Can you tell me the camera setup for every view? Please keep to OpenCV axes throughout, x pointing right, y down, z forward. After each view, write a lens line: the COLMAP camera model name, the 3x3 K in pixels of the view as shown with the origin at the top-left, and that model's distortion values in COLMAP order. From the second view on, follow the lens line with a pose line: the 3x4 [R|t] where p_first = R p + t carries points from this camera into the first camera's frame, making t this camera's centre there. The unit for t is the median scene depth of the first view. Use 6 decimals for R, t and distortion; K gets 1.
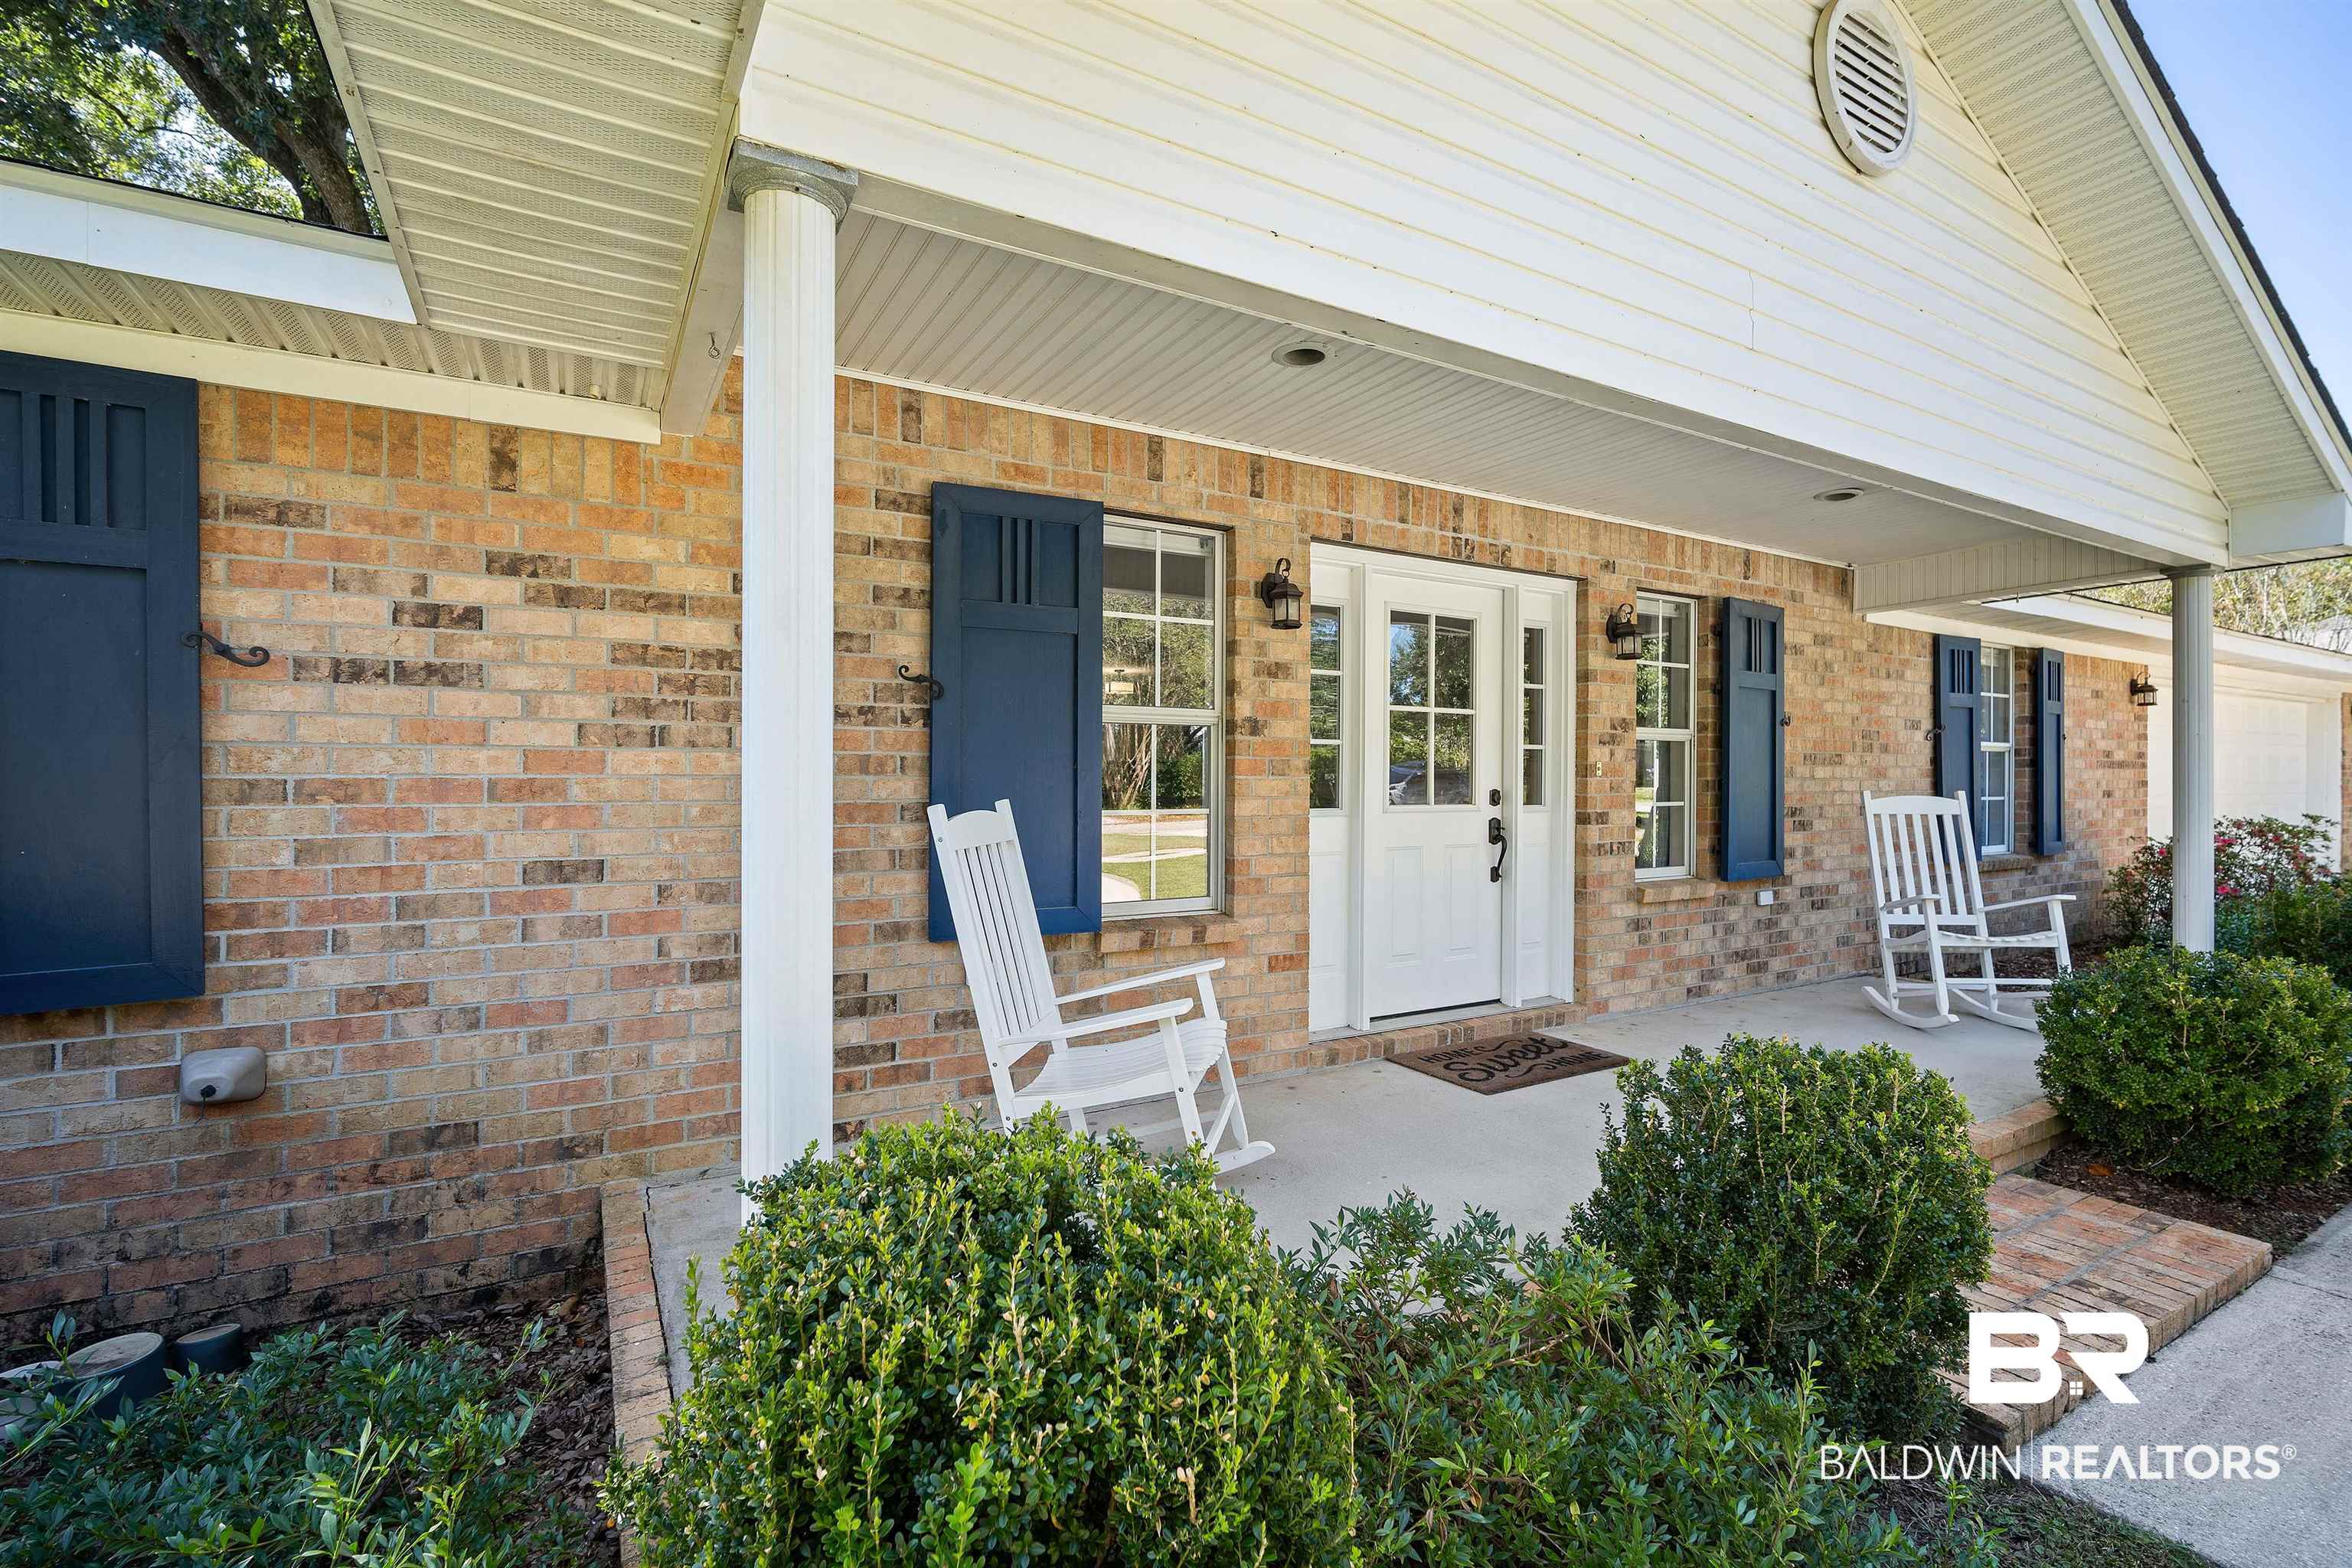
lens RADIAL K [[1043.6, 0, 1183.7], [0, 1043.6, 786.5], [0, 0, 1]] dist [-0.008414, -0.000264]
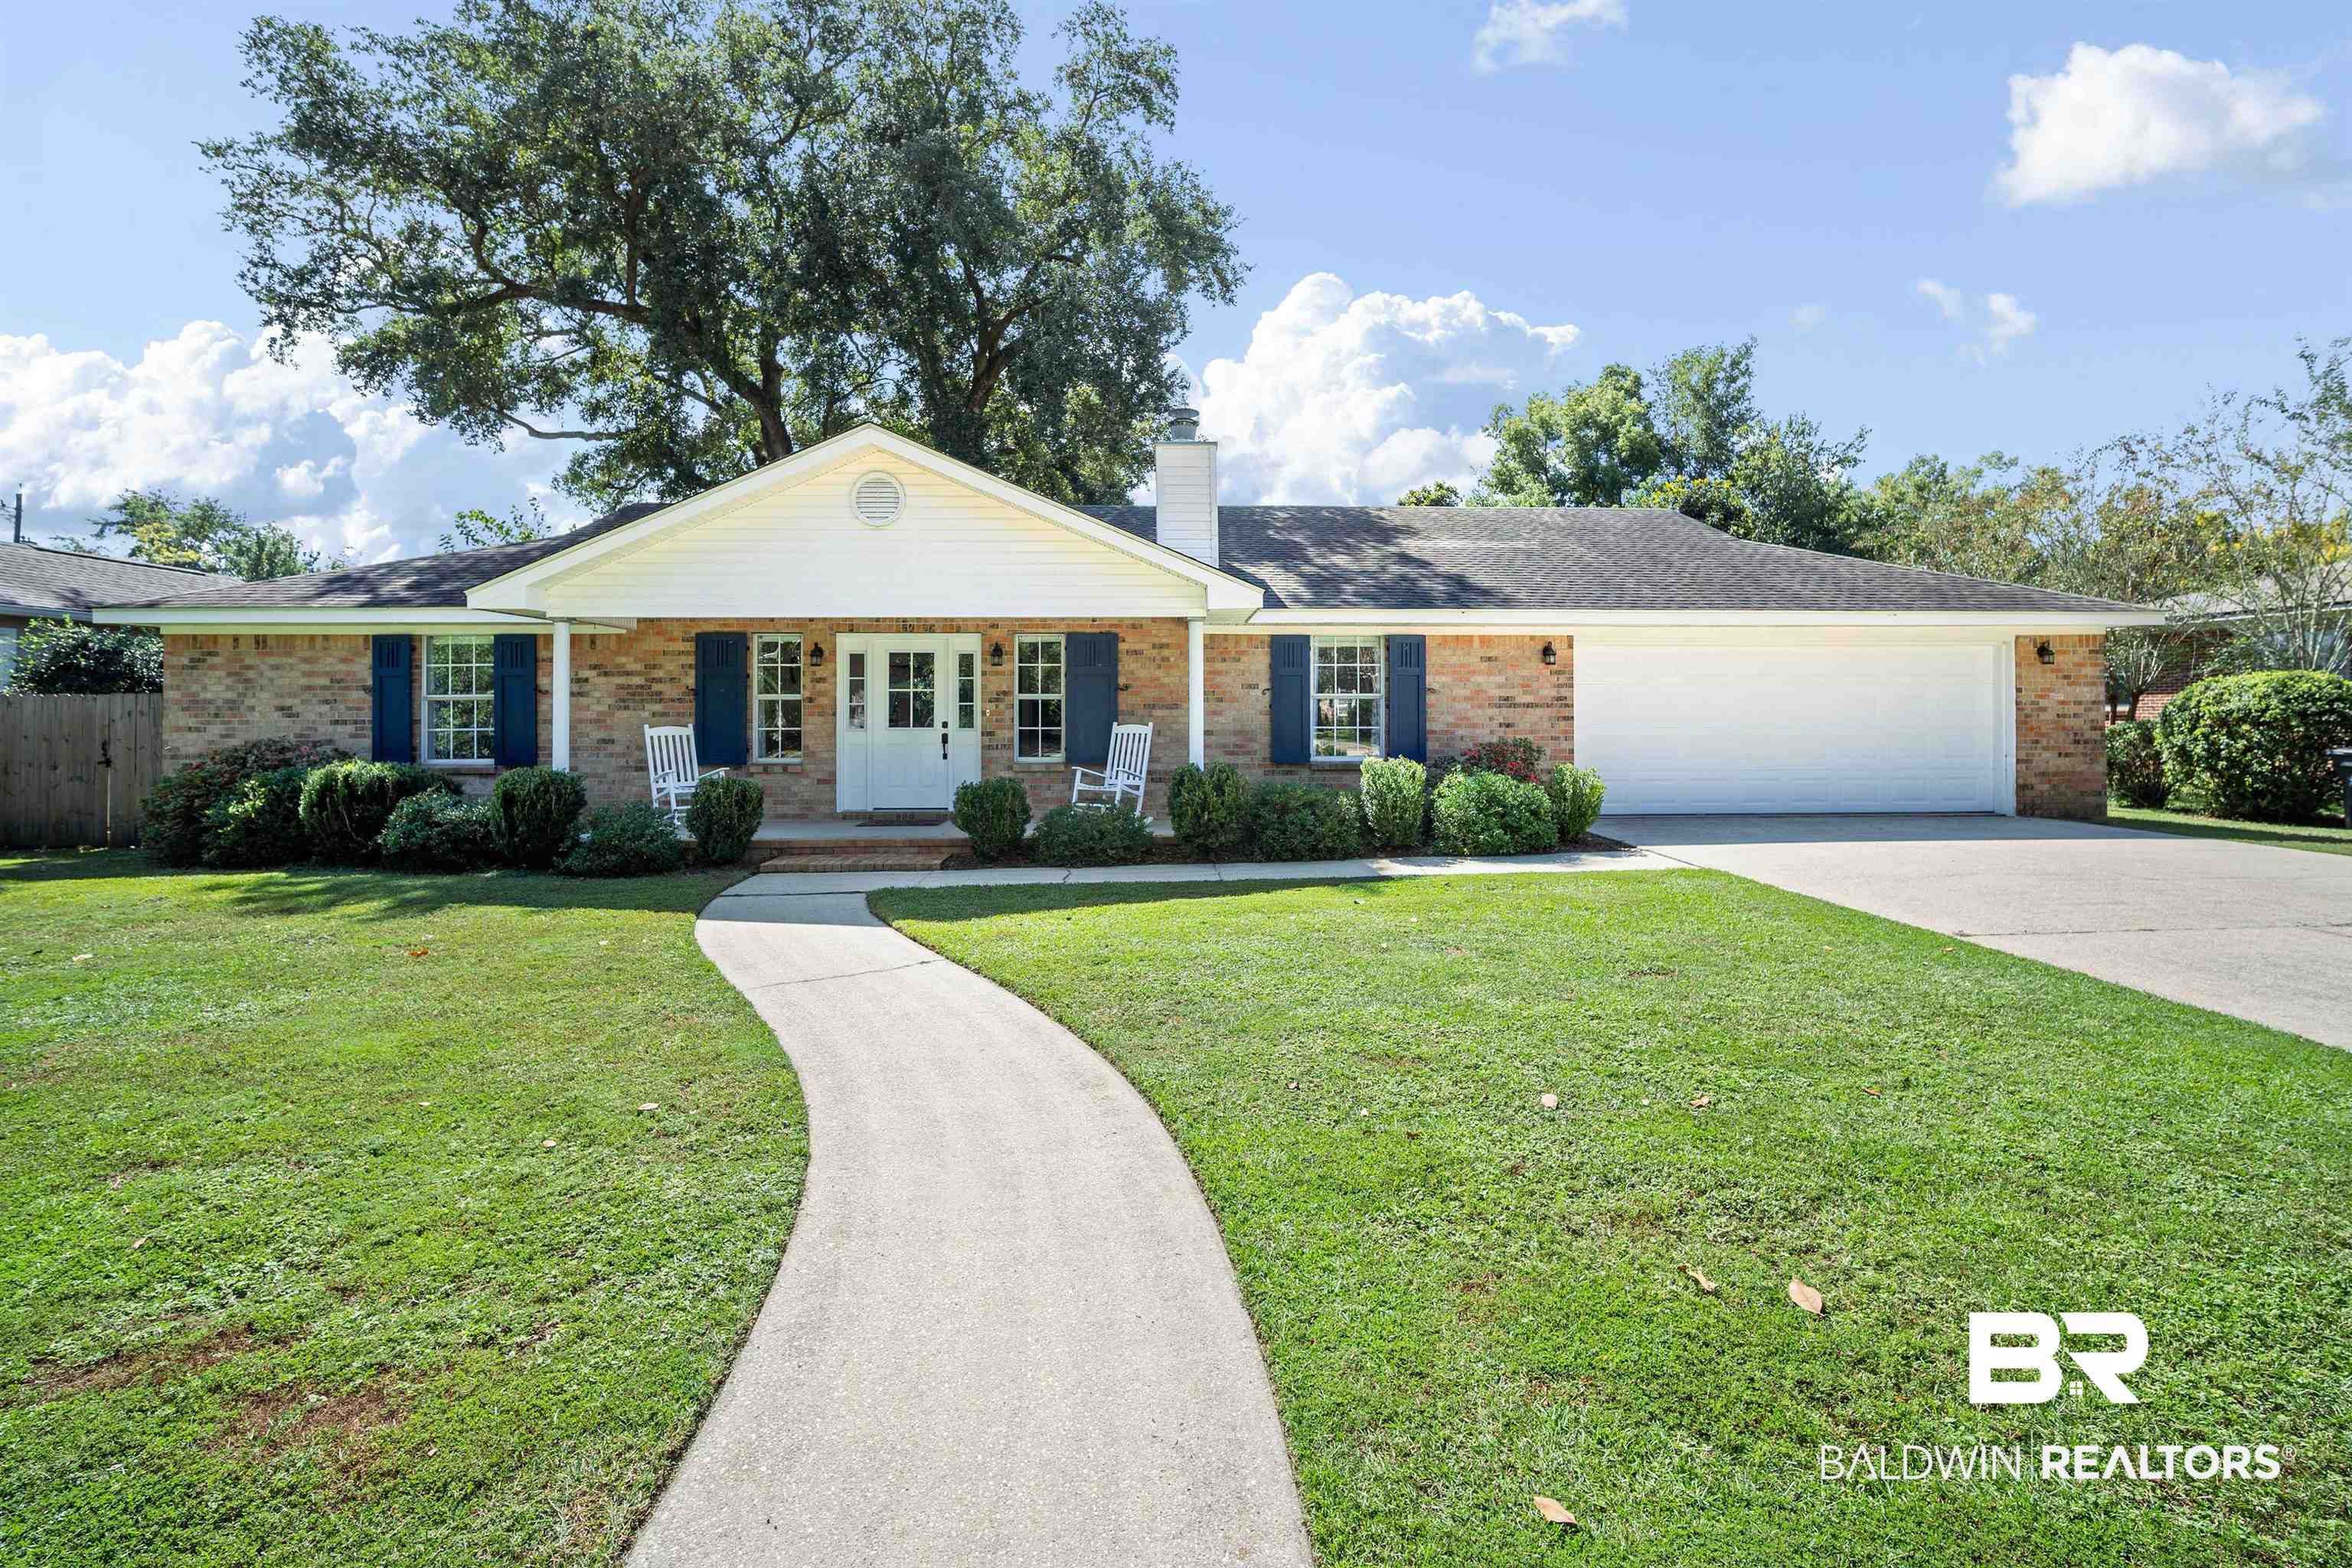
lens RADIAL K [[1043.6, 0, 1170.0], [0, 1043.6, 704.4], [0, 0, 1]] dist [-0.008414, -0.000264]
pose [[0.878307, -0.006792, -0.478048, 2.112806], [0.000254, 0.999906, -0.013738, -0.004063], [0.478096, 0.011945, 0.878226, -0.975575]]
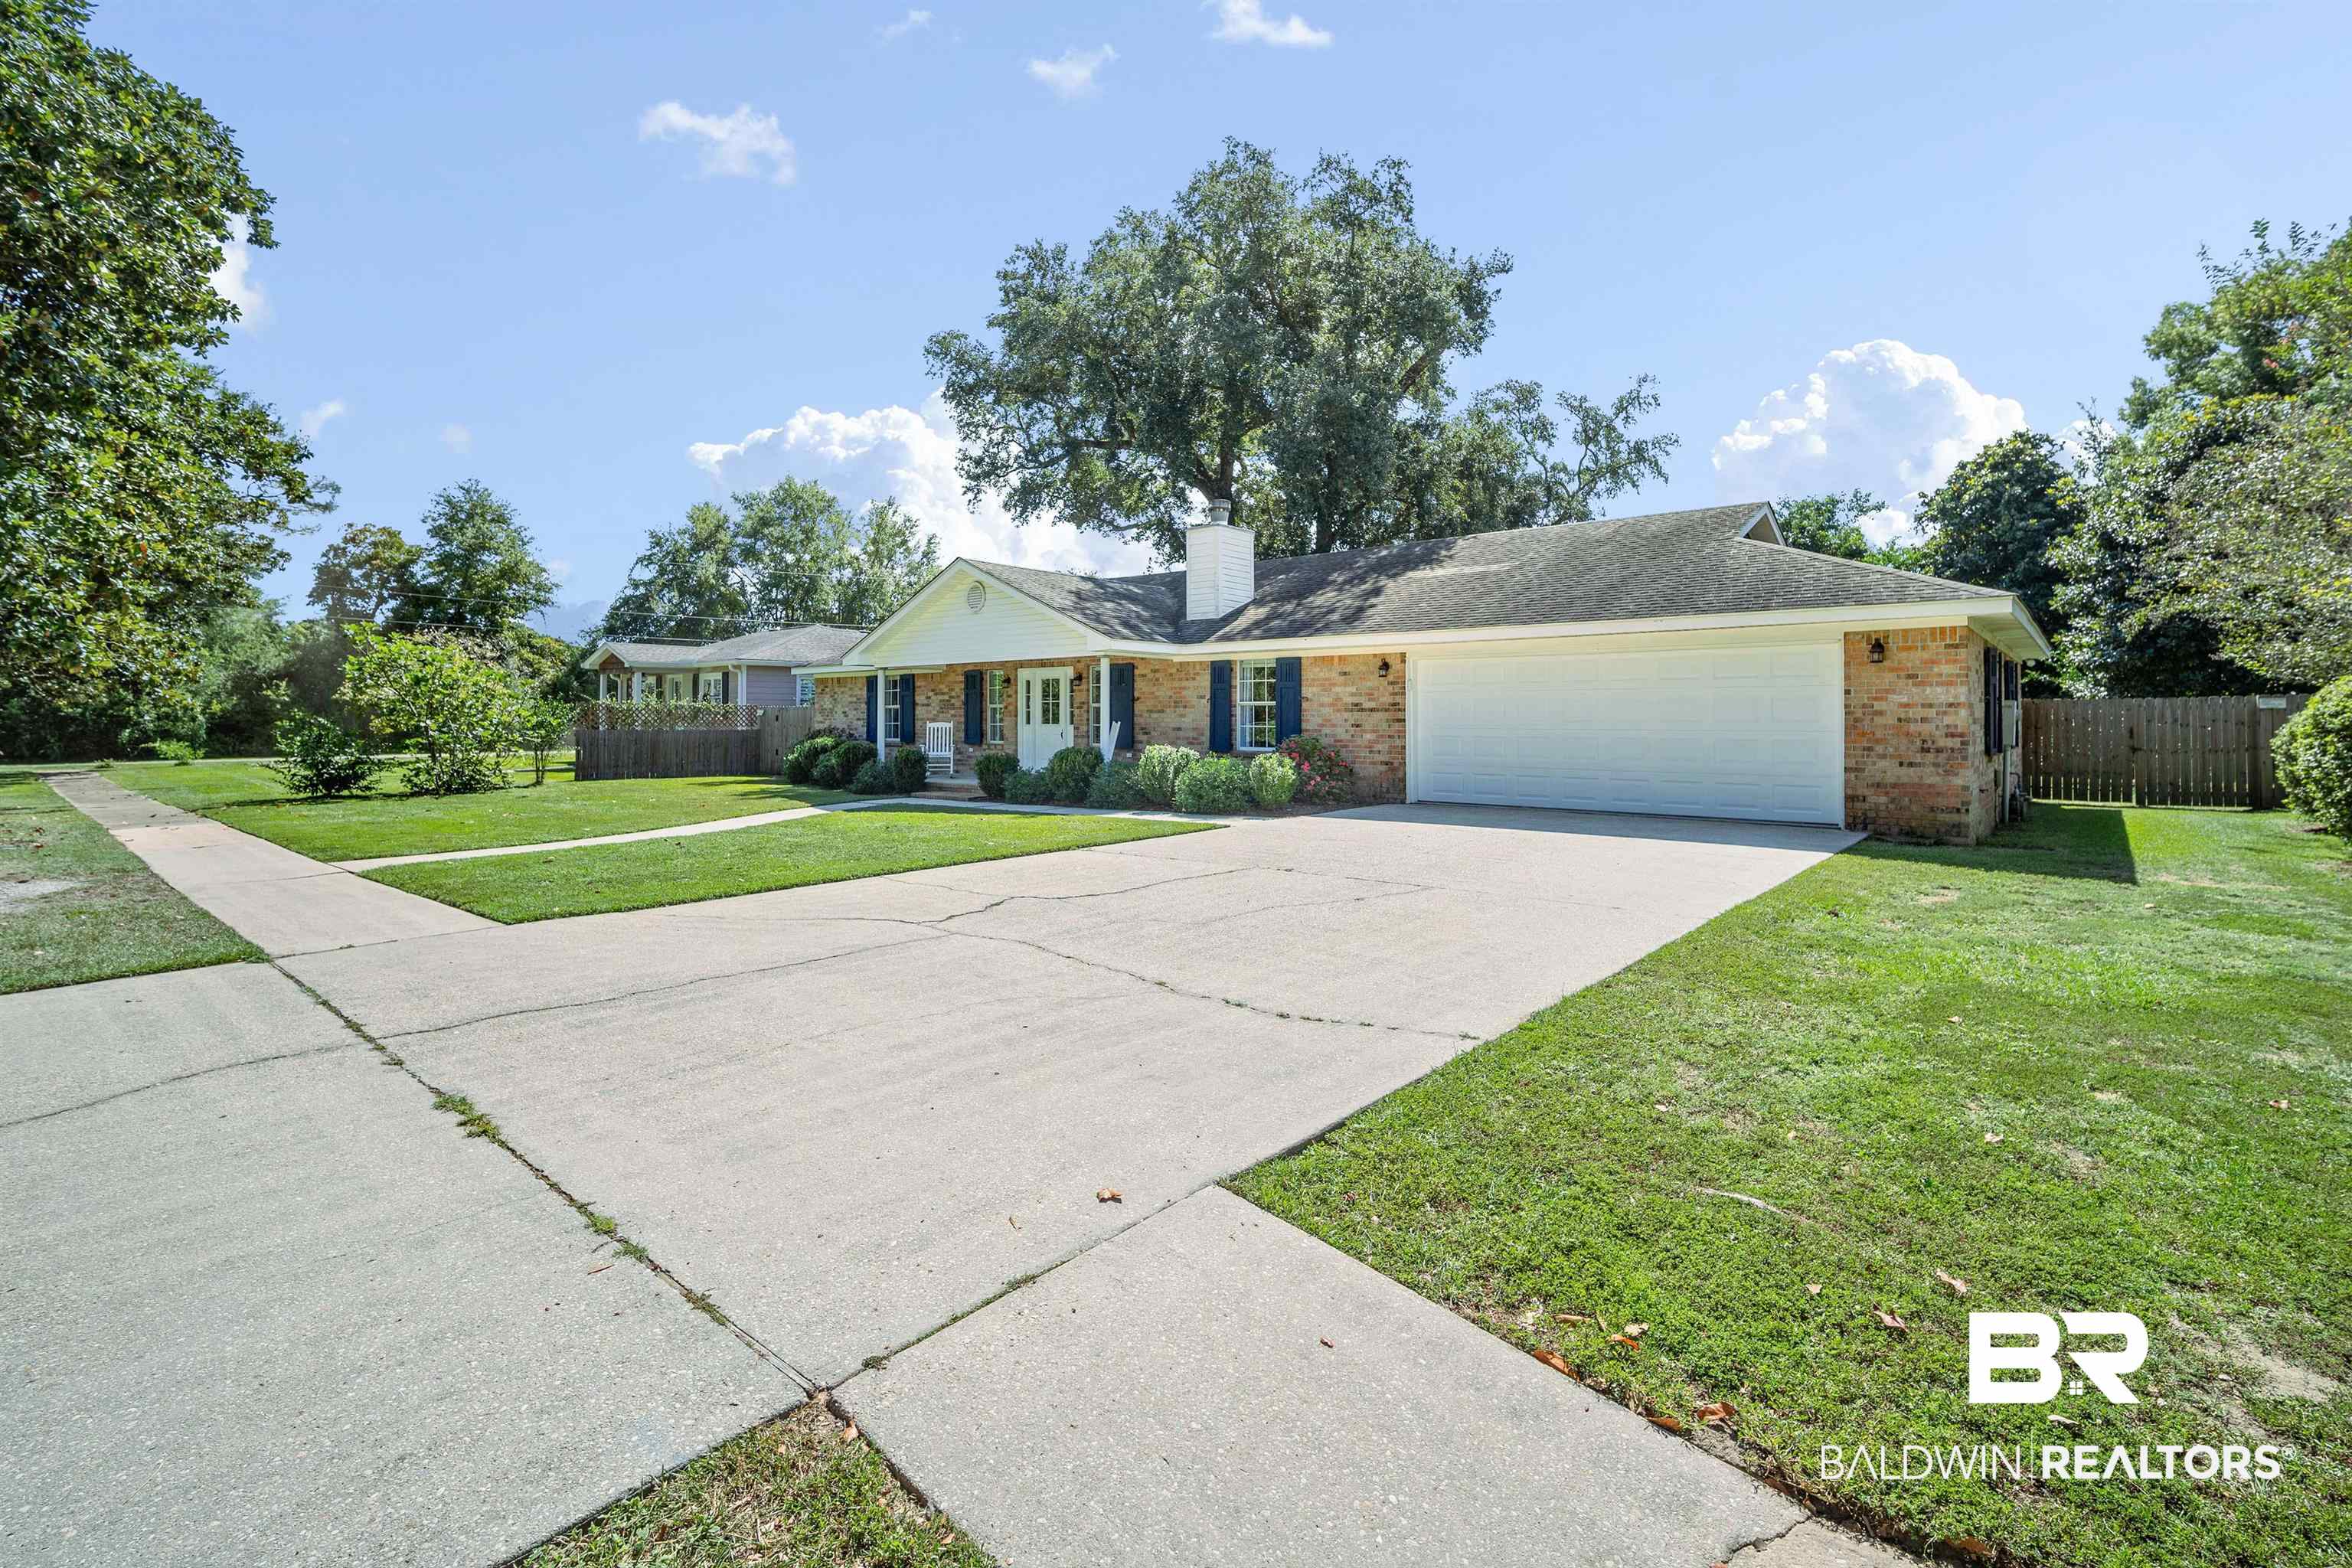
lens RADIAL K [[1043.6, 0, 1156.2], [0, 1043.6, 724.8], [0, 0, 1]] dist [-0.008414, -0.000264]
pose [[0.303199, 0.004357, -0.952917, 4.631307], [-0.008124, 0.999965, 0.001987, 0.008722], [0.952893, 0.007139, 0.303224, 0.135394]]
